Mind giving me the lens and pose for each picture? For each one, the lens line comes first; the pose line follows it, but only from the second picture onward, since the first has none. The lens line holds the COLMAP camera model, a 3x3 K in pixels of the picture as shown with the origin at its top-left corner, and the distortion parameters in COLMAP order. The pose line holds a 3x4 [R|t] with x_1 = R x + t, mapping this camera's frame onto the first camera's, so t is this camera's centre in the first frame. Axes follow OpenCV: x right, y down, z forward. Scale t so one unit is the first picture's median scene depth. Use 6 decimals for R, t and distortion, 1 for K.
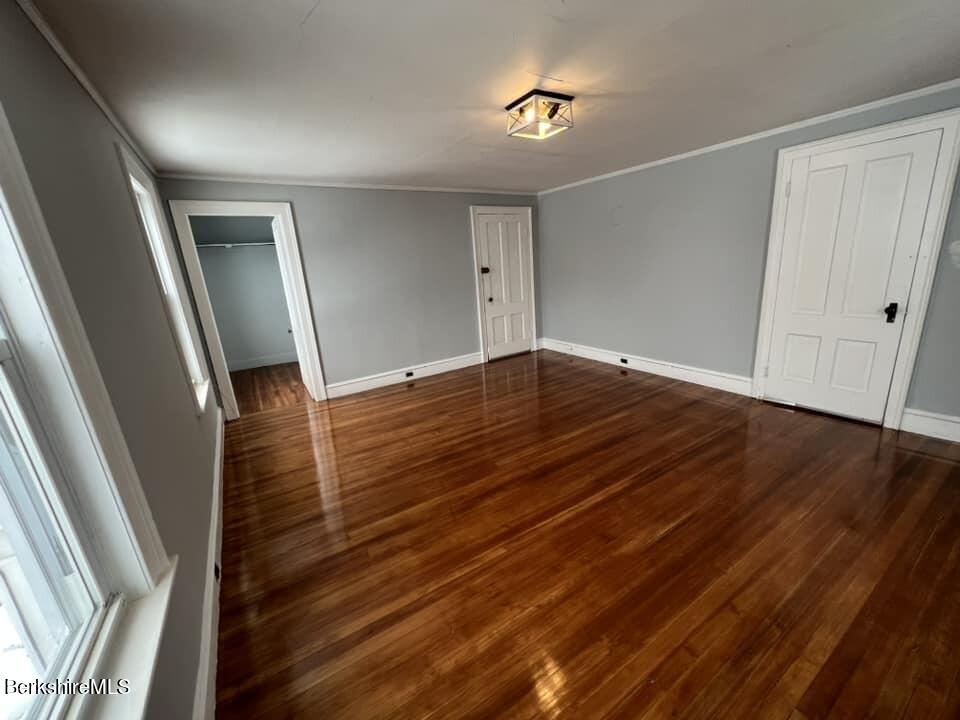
lens RADIAL K [[383.2, 0, 478.3], [0, 383.2, 360.4], [0, 0, 1]] dist [-0.001230, -0.000131]
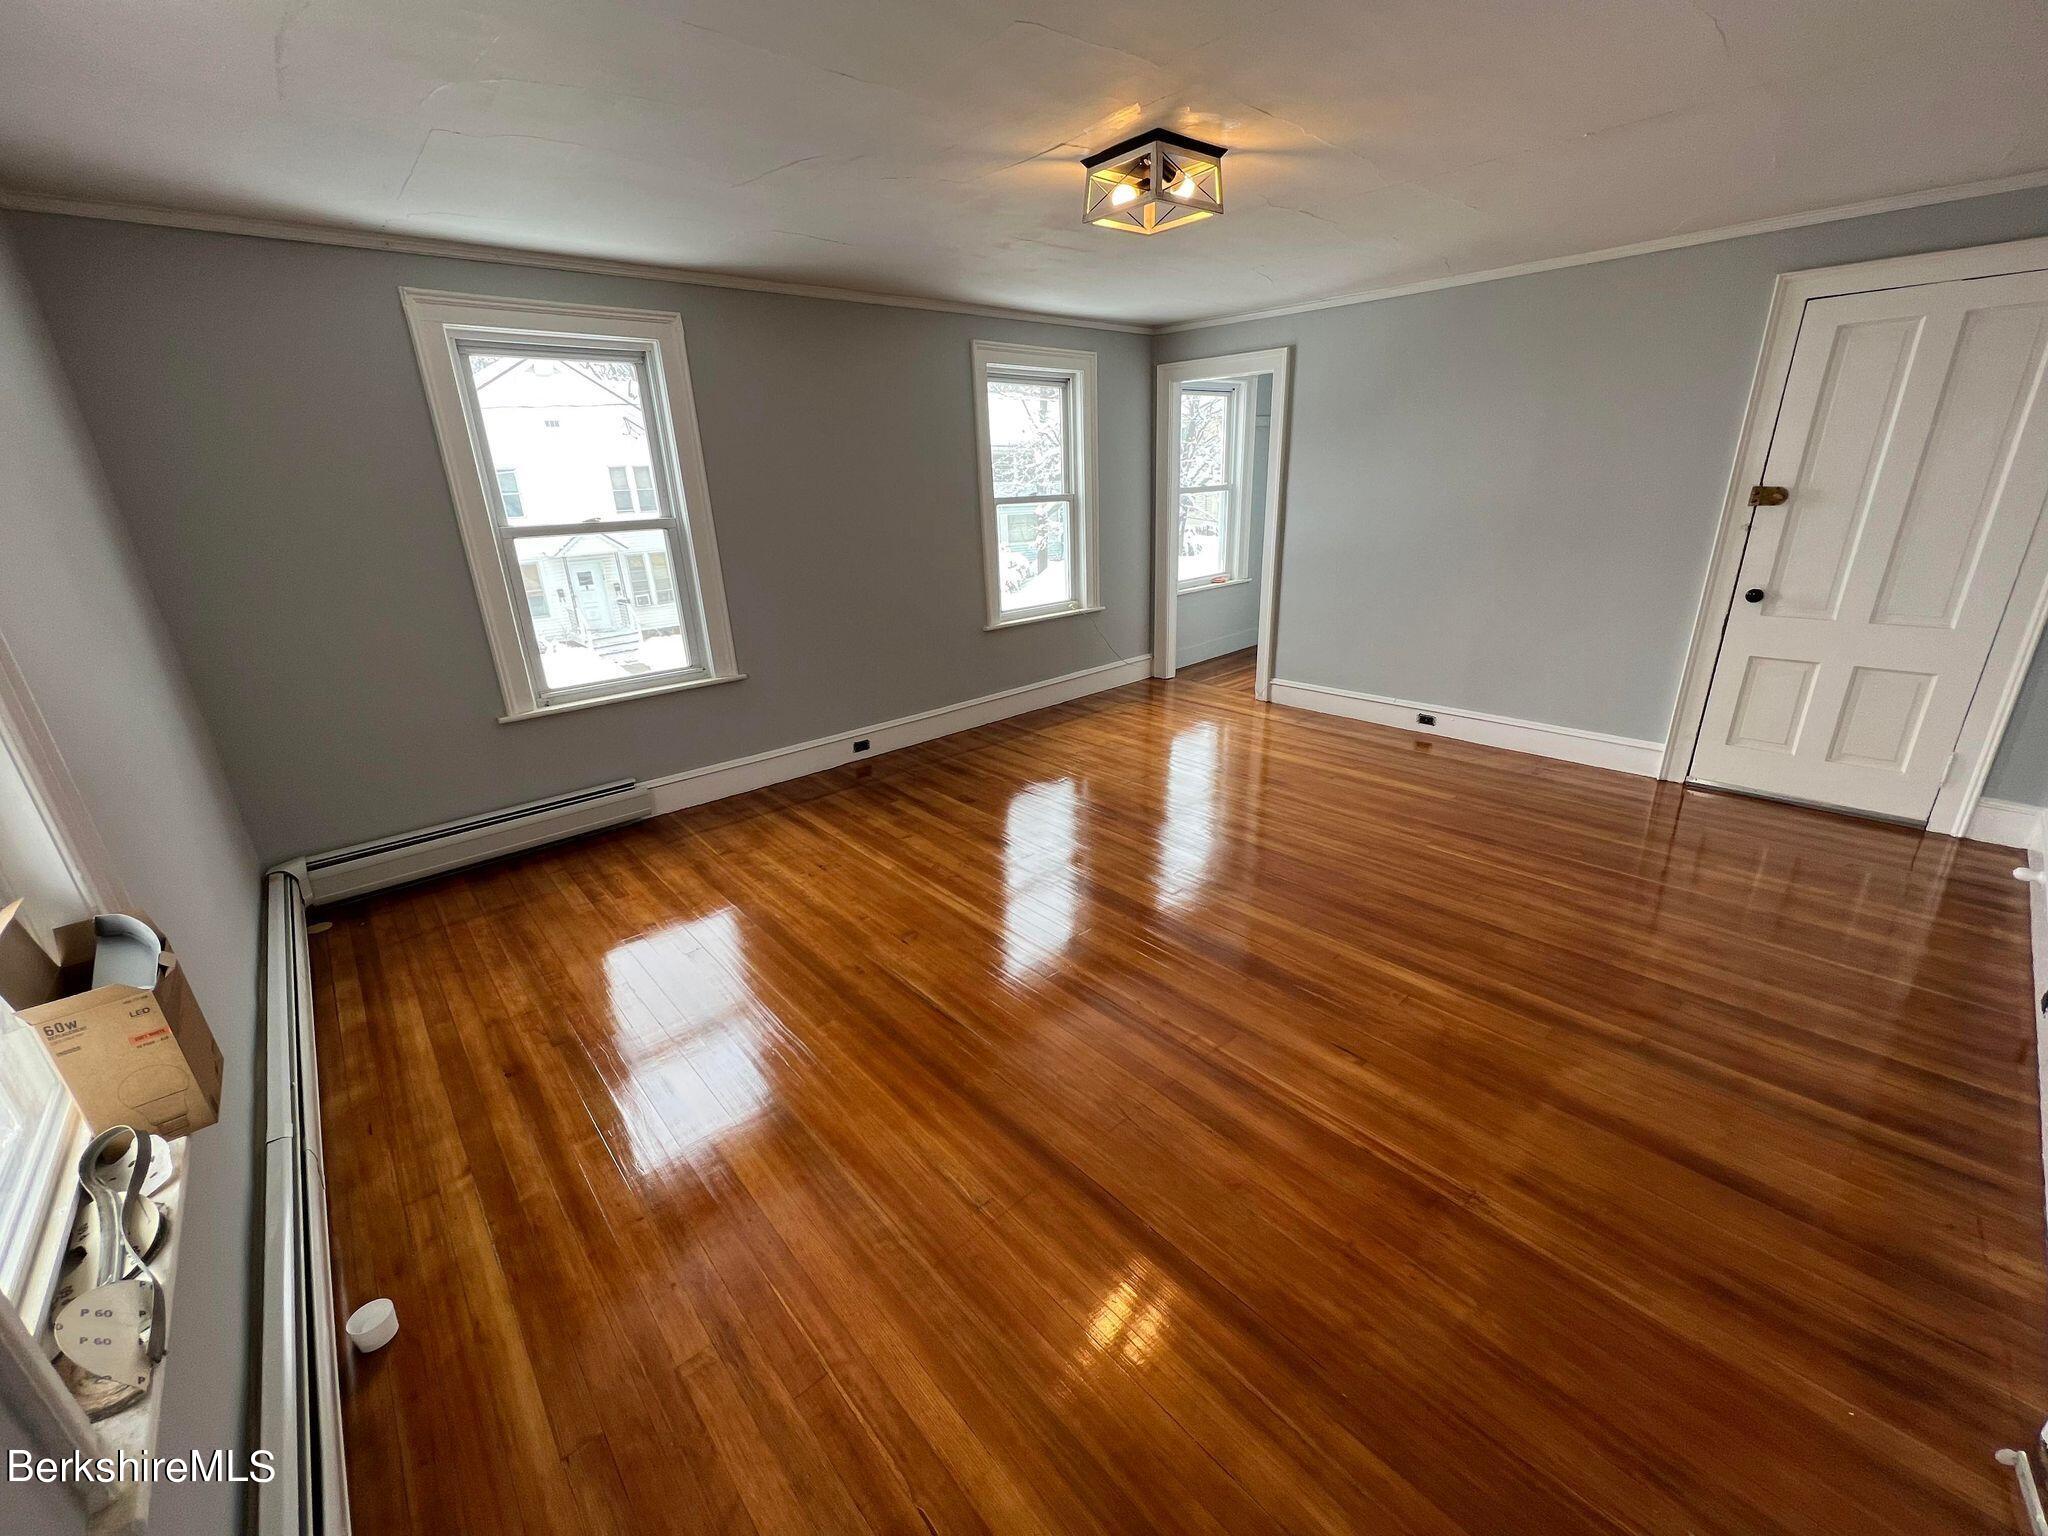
lens RADIAL K [[817.5, 0, 1020.7], [0, 817.5, 766.9], [0, 0, 1]] dist [-0.001230, -0.000131]
pose [[0.162607, 0.390413, -0.906166, 0.684920], [-0.228653, 0.908299, 0.350301, -0.152129], [0.959832, 0.150236, 0.236965, 0.362302]]
